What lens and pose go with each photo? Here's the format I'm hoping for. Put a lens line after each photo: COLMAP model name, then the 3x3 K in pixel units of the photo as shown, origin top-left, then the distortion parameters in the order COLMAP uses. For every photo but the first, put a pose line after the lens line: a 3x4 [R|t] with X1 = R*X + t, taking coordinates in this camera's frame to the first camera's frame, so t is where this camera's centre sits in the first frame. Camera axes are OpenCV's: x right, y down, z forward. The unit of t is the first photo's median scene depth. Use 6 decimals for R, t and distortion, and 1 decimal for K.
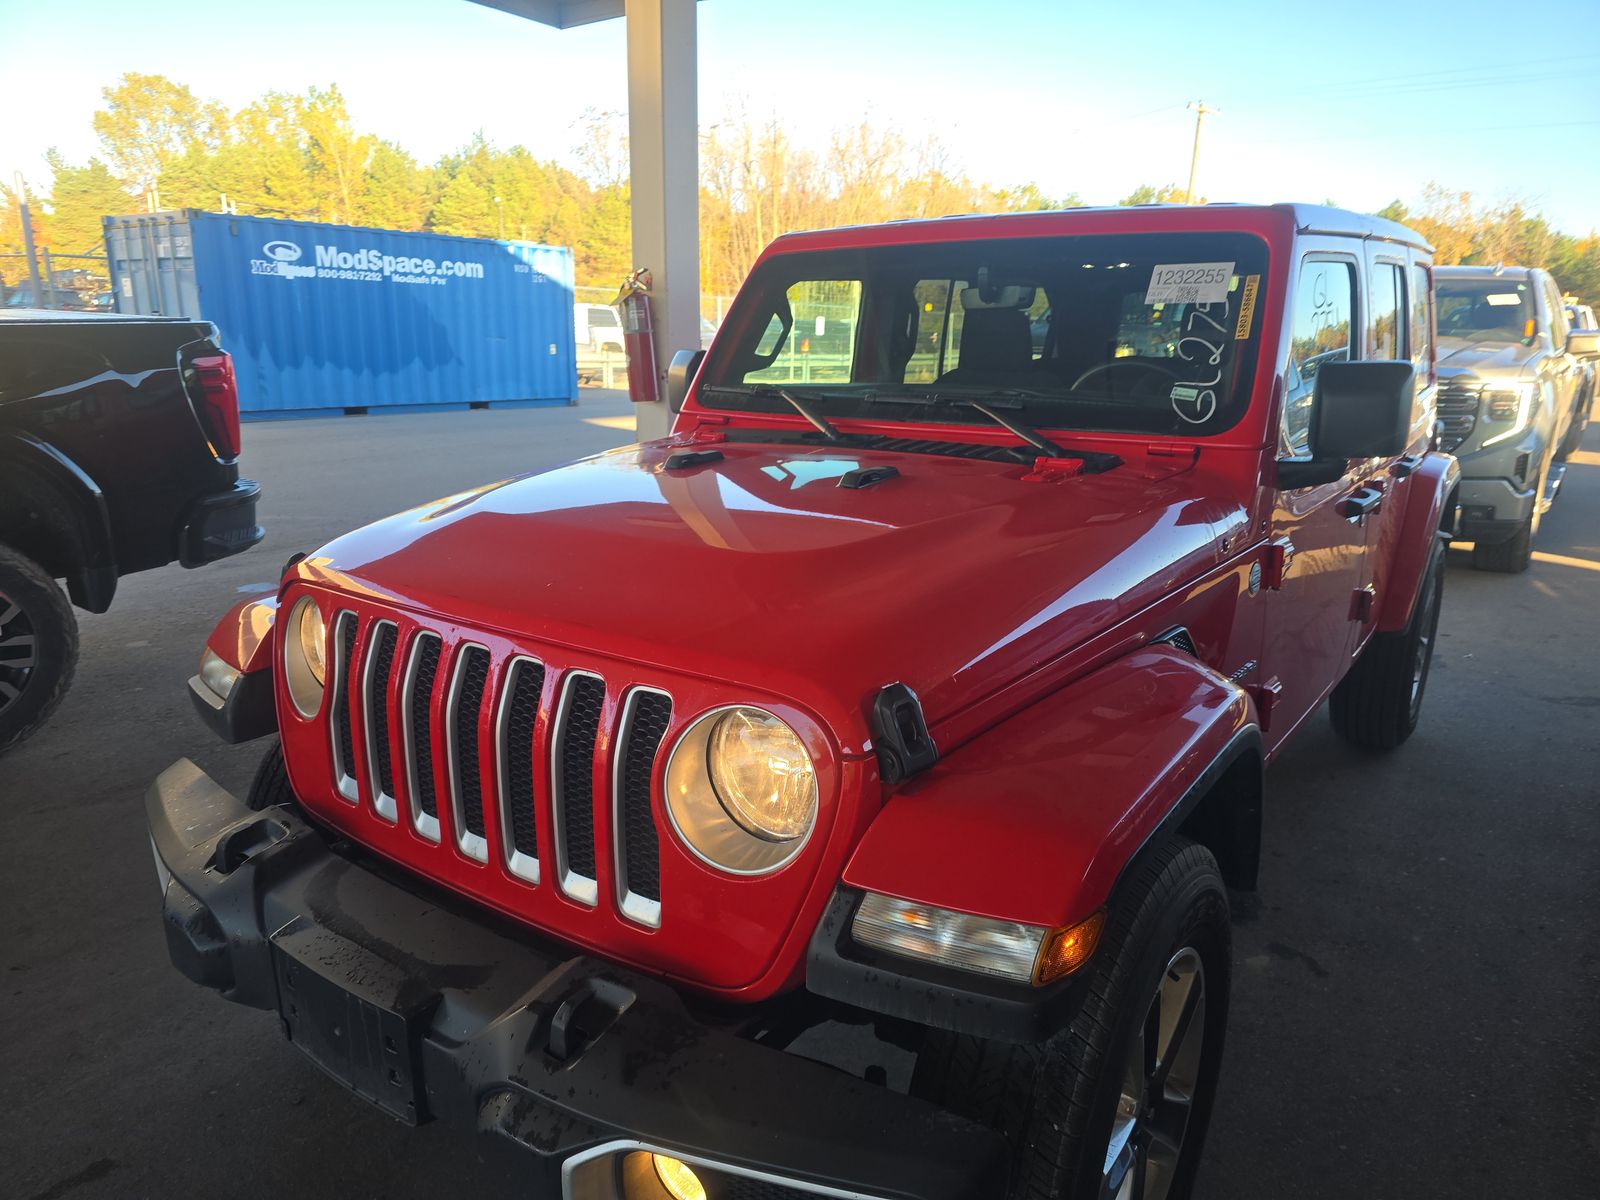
lens RADIAL K [[1058.6, 0, 800.0], [0, 1058.6, 600.0], [0, 0, 1]] dist [0.013545, 0.001153]
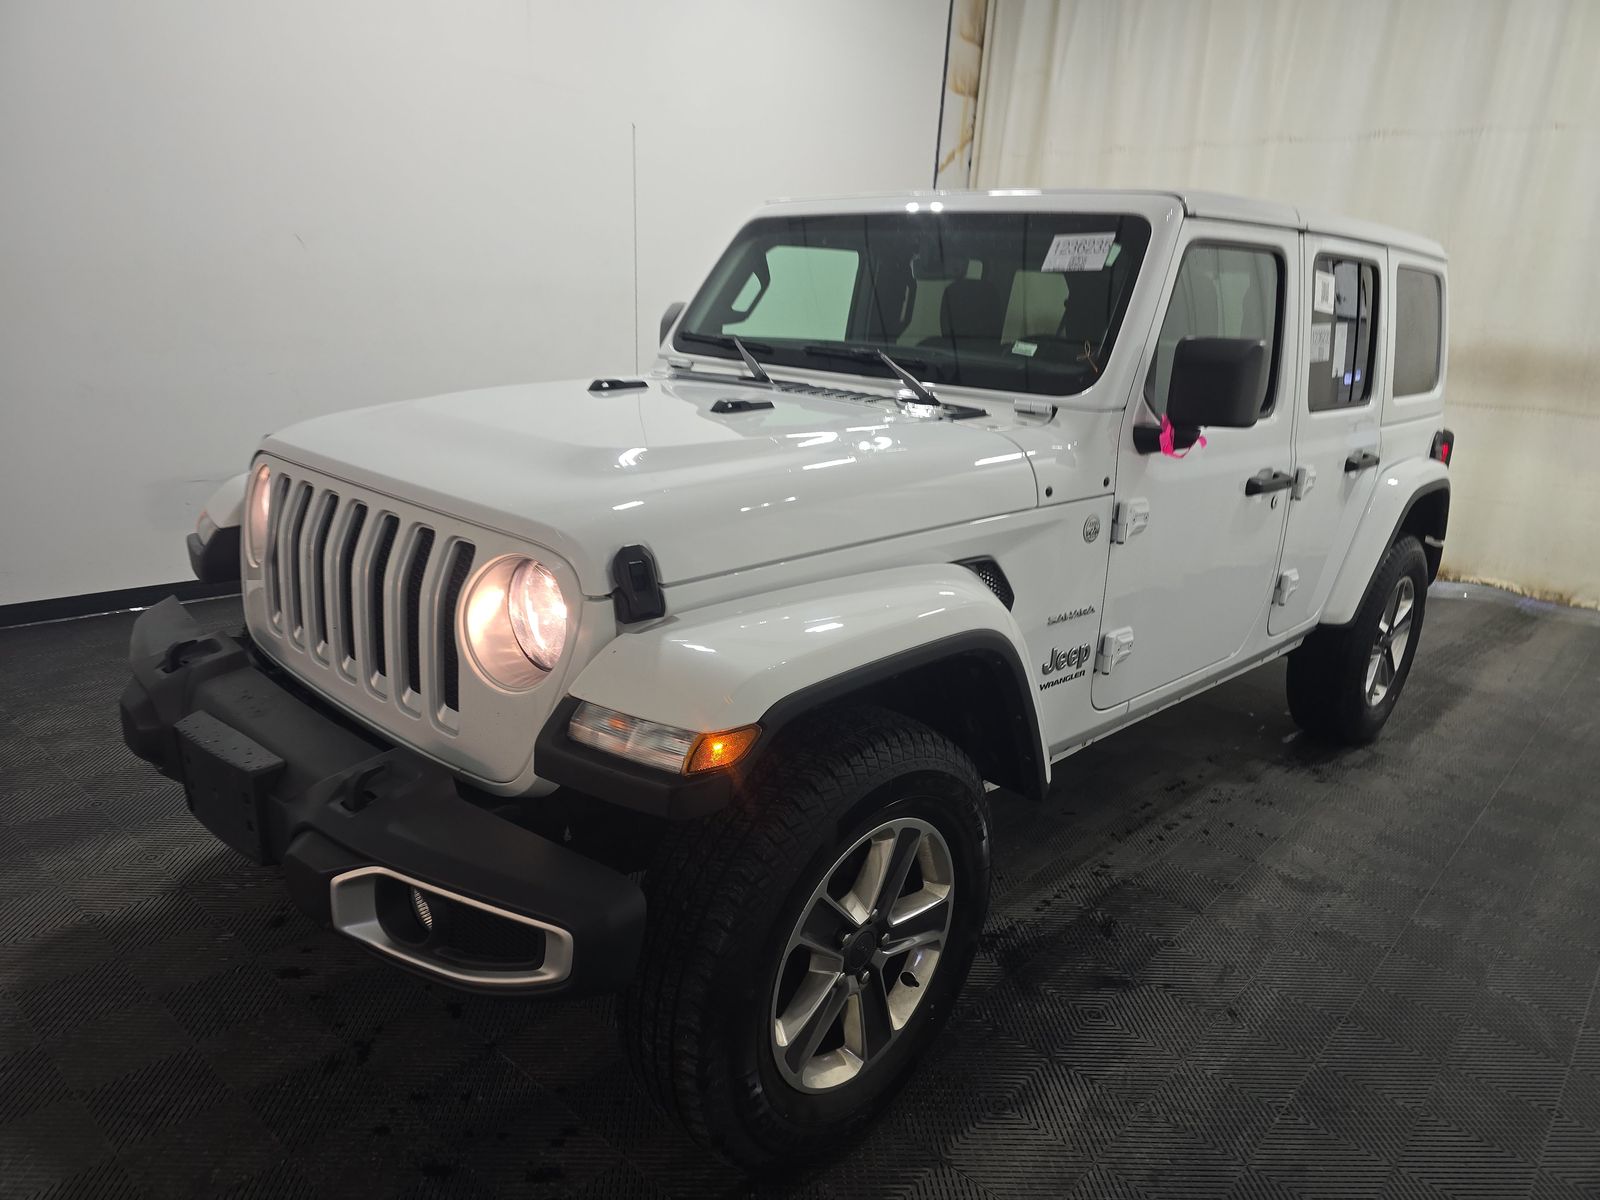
lens RADIAL K [[1058.6, 0, 800.0], [0, 1058.6, 600.0], [0, 0, 1]] dist [0.013545, 0.001153]
pose [[0.989903, 0.090368, -0.109203, 0.220728], [-0.089109, 0.995887, 0.016370, 0.055916], [0.110233, -0.006474, 0.993885, -0.112084]]
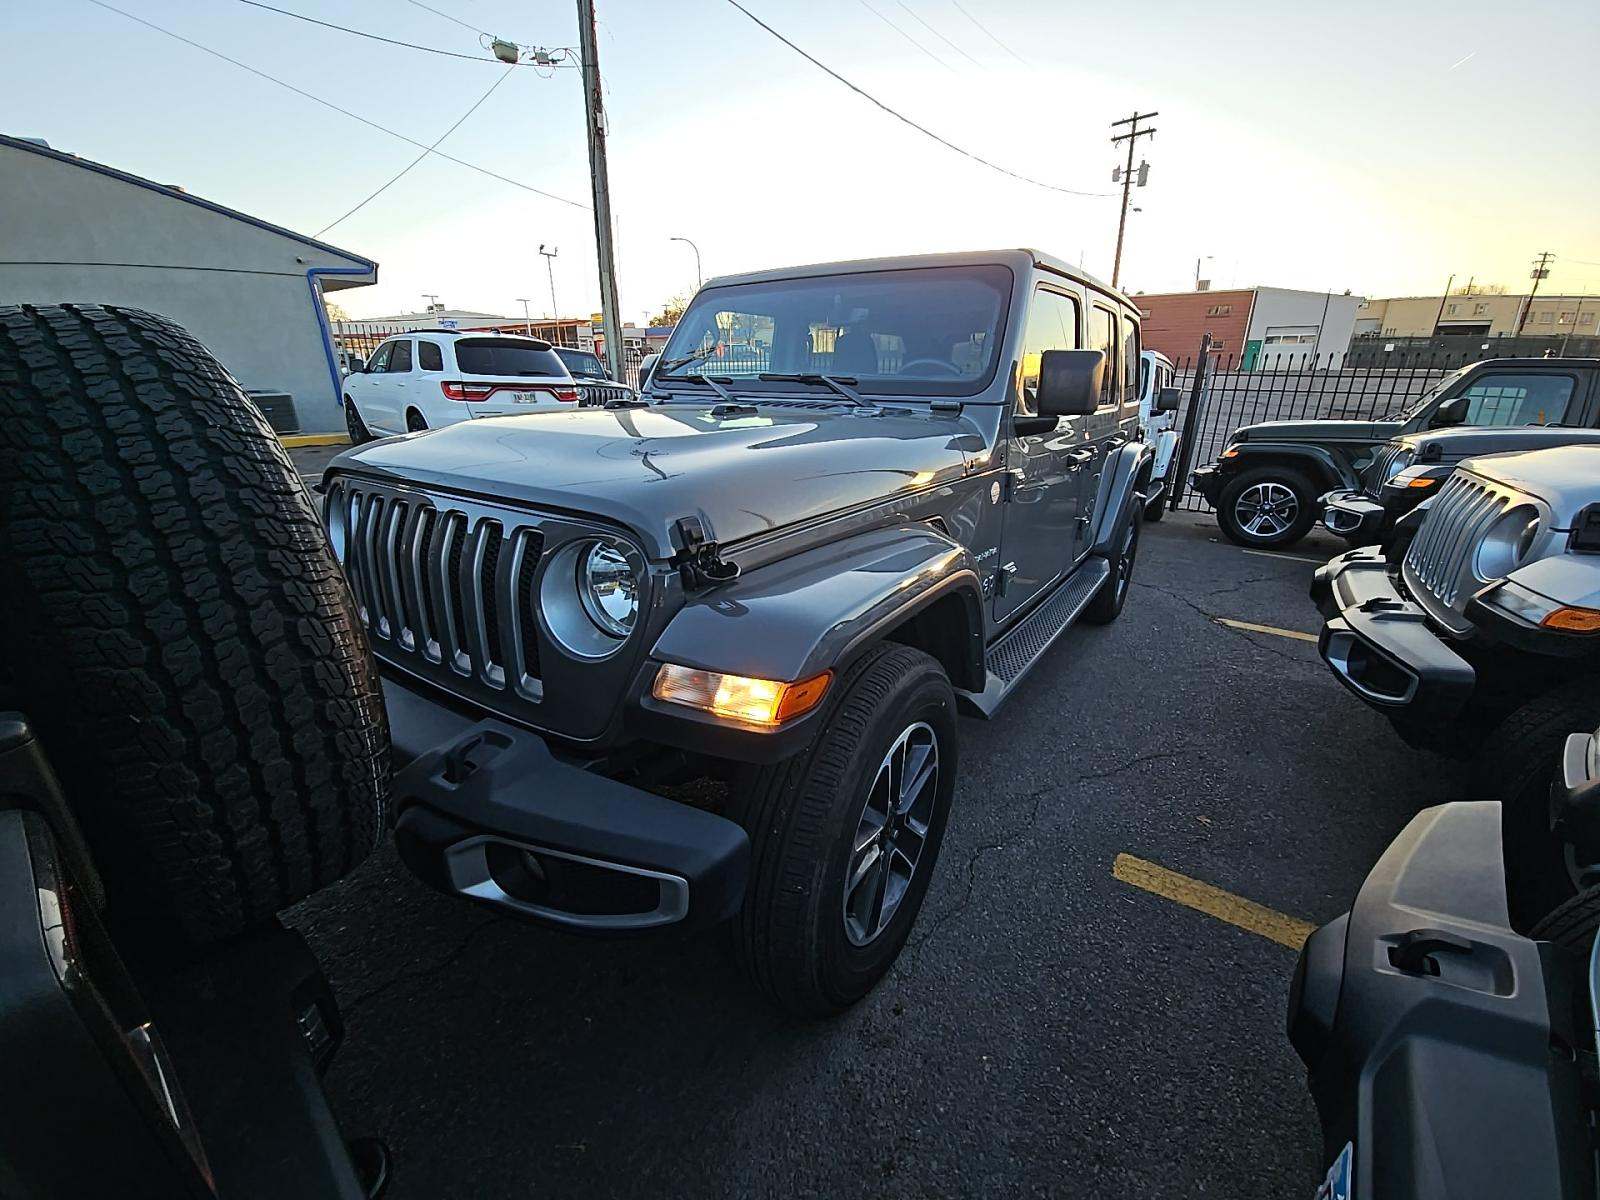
lens RADIAL K [[649.9, 0, 800.0], [0, 649.9, 600.0], [0, 0, 1]] dist [-0.034419, 0.000001]
pose [[0.999139, 0.010288, 0.040202, 0.101086], [-0.012980, 0.997650, 0.067281, 0.065147], [-0.039415, -0.067745, 0.996924, 0.074185]]
